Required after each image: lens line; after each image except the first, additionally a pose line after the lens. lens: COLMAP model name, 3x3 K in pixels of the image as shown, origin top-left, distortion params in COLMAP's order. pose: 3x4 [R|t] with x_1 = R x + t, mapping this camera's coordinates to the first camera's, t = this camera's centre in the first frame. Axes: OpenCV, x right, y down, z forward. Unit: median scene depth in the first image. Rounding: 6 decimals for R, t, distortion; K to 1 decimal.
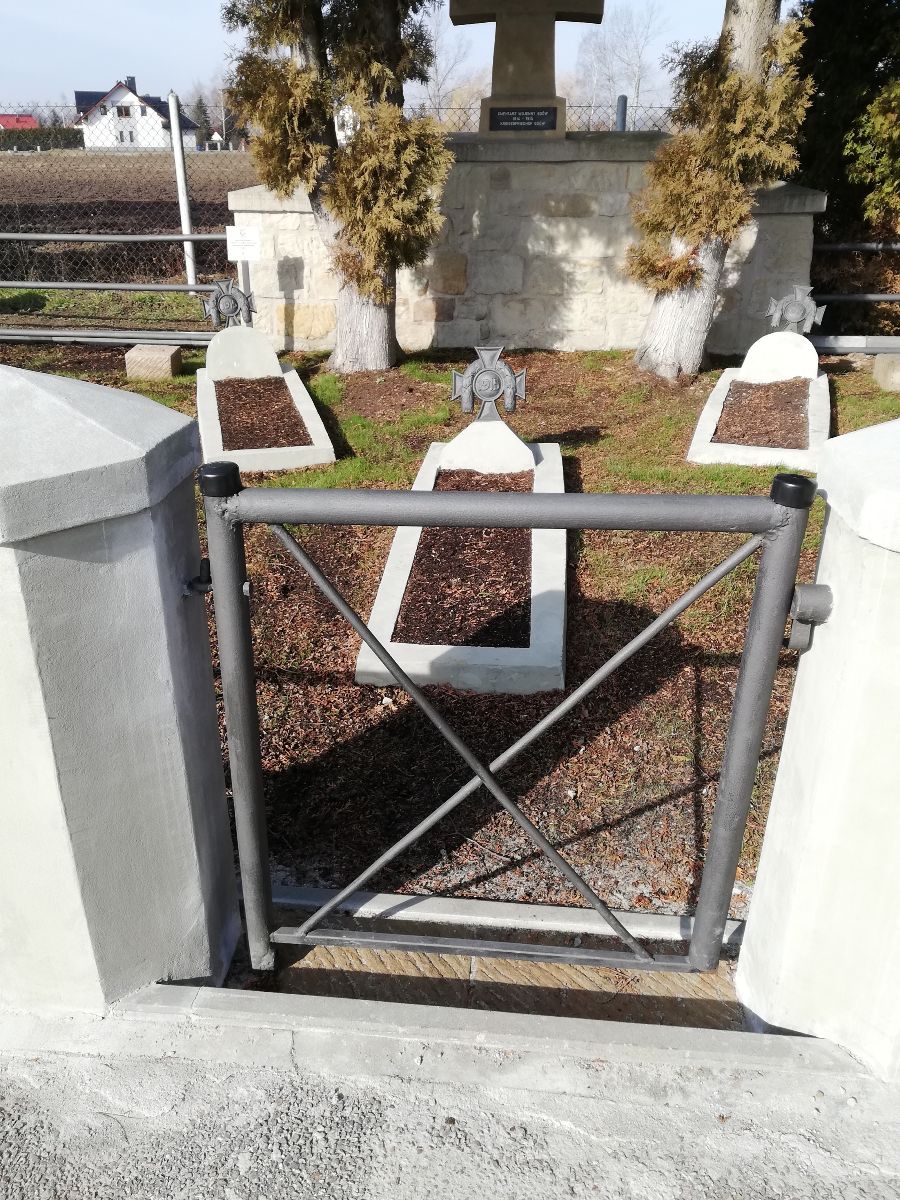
lens RADIAL K [[940.8, 0, 441.2], [0, 940.8, 598.3], [0, 0, 1]] dist [0.045779, -0.069720]
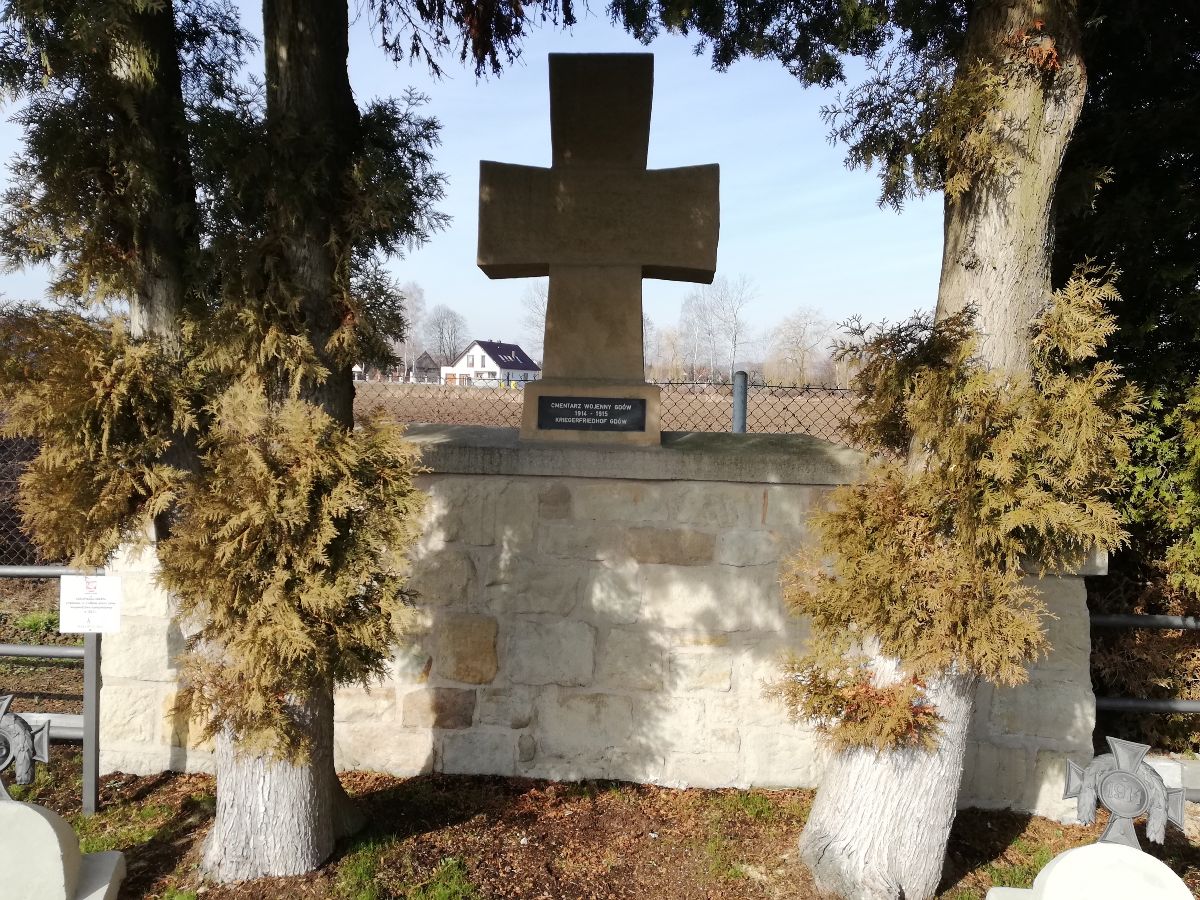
lens RADIAL K [[940.8, 0, 601.3], [0, 940.8, 456.3], [0, 0, 1]] dist [0.045779, -0.069720]
pose [[0.998706, 0.023336, 0.045179, 0.070897], [-0.005633, 0.933779, -0.357805, -0.282870], [-0.050537, 0.357088, 0.932703, 0.475458]]
